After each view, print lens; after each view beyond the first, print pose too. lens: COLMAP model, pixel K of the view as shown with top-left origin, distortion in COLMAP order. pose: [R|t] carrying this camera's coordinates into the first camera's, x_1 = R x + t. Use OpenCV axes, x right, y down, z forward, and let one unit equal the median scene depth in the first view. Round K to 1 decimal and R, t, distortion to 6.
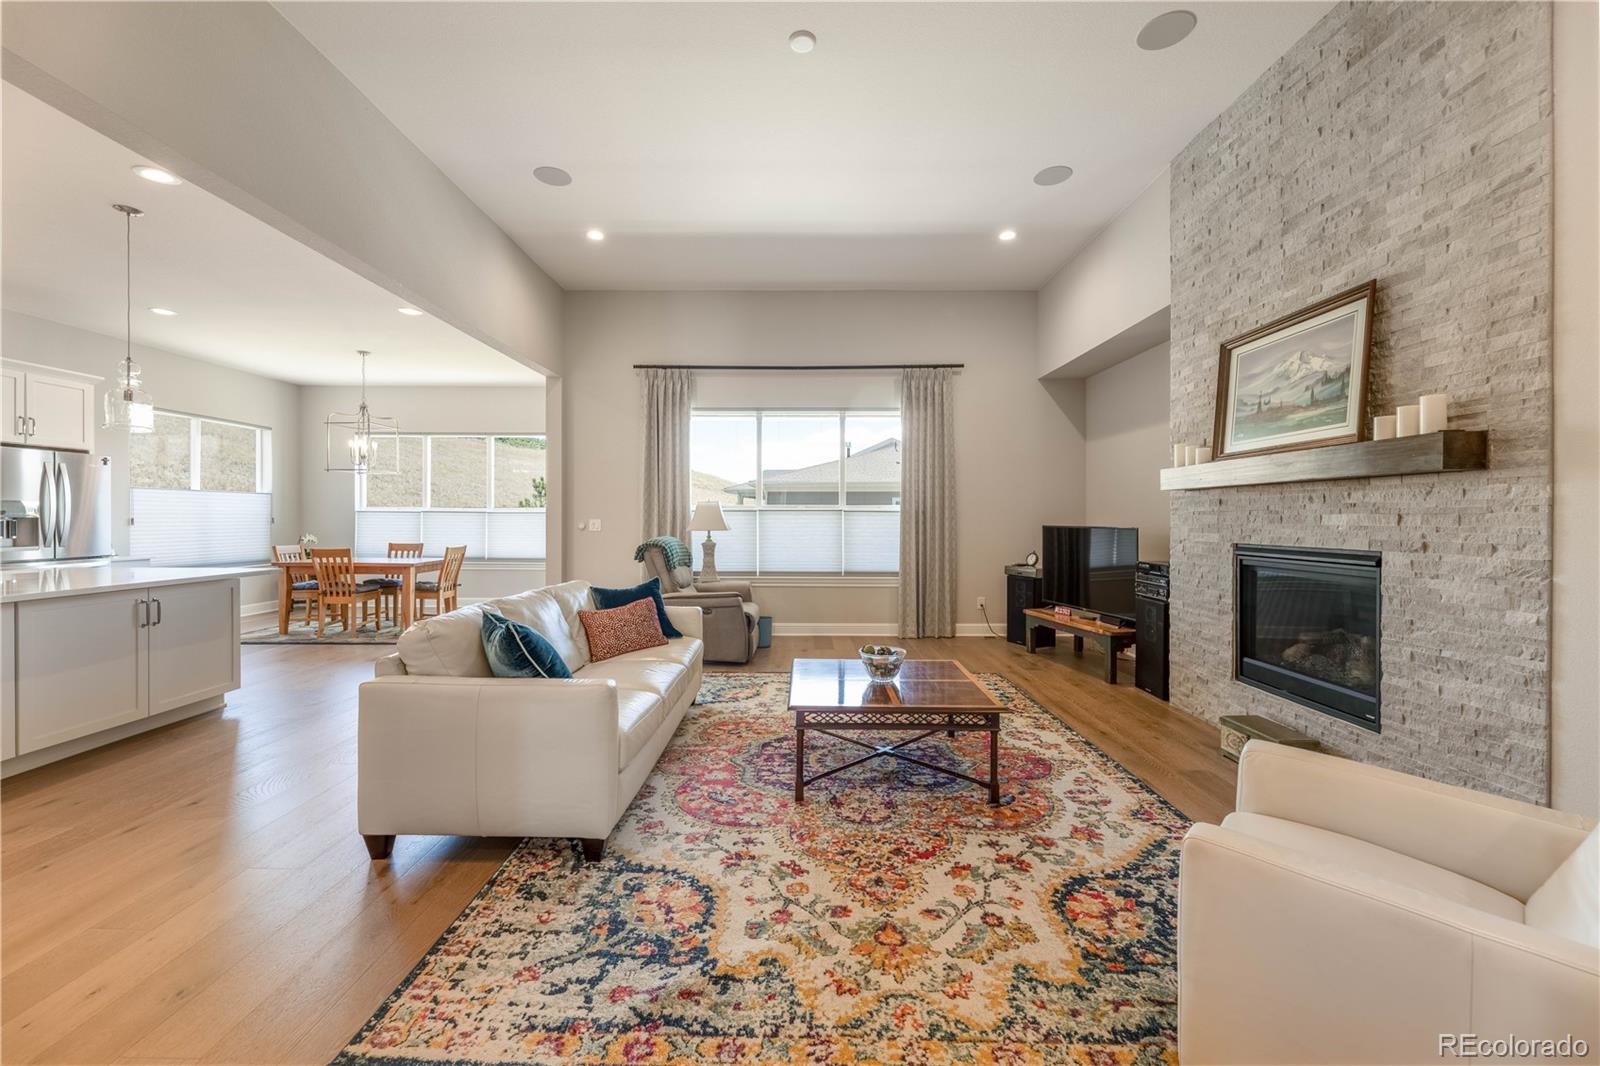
lens RADIAL K [[692.6, 0, 798.7], [0, 692.6, 508.0], [0, 0, 1]] dist [-0.001435, -0.000468]
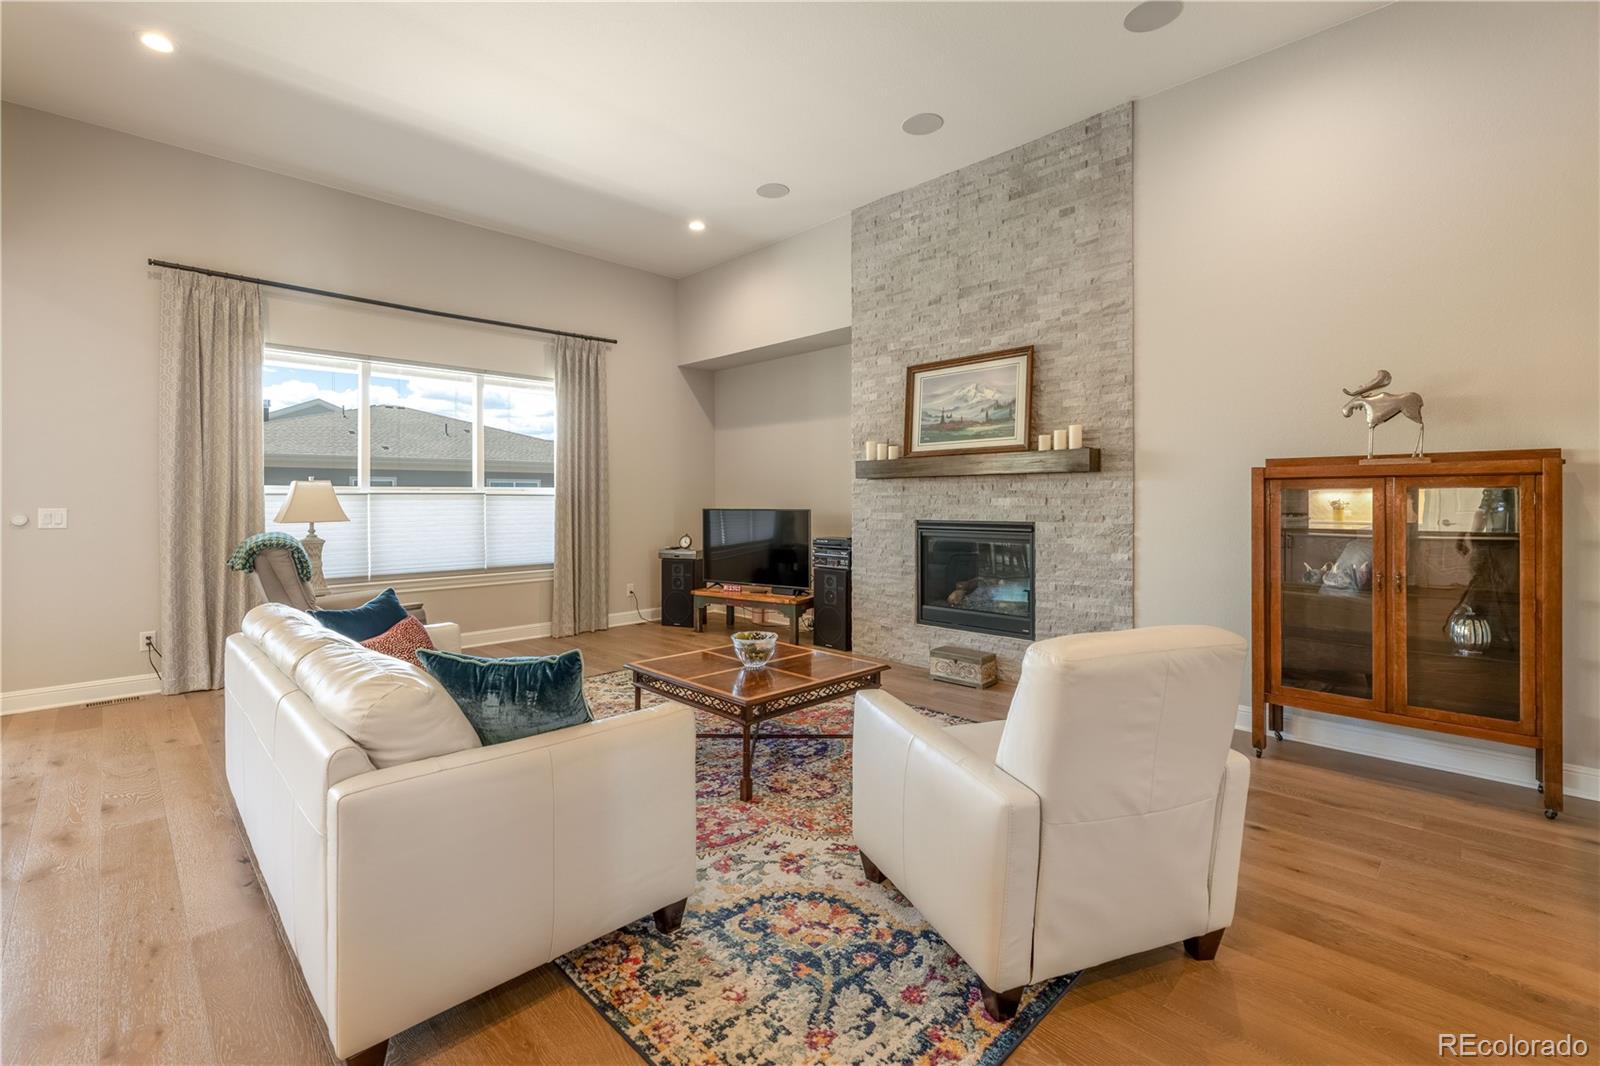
lens RADIAL K [[721.6, 0, 841.3], [0, 721.6, 486.9], [0, 0, 1]] dist [-0.002921, -0.000281]
pose [[0.674943, 0.009158, 0.737813, -0.563469], [-0.005443, 0.999958, -0.007433, -0.001082], [-0.737850, 0.001001, 0.674964, 0.205065]]
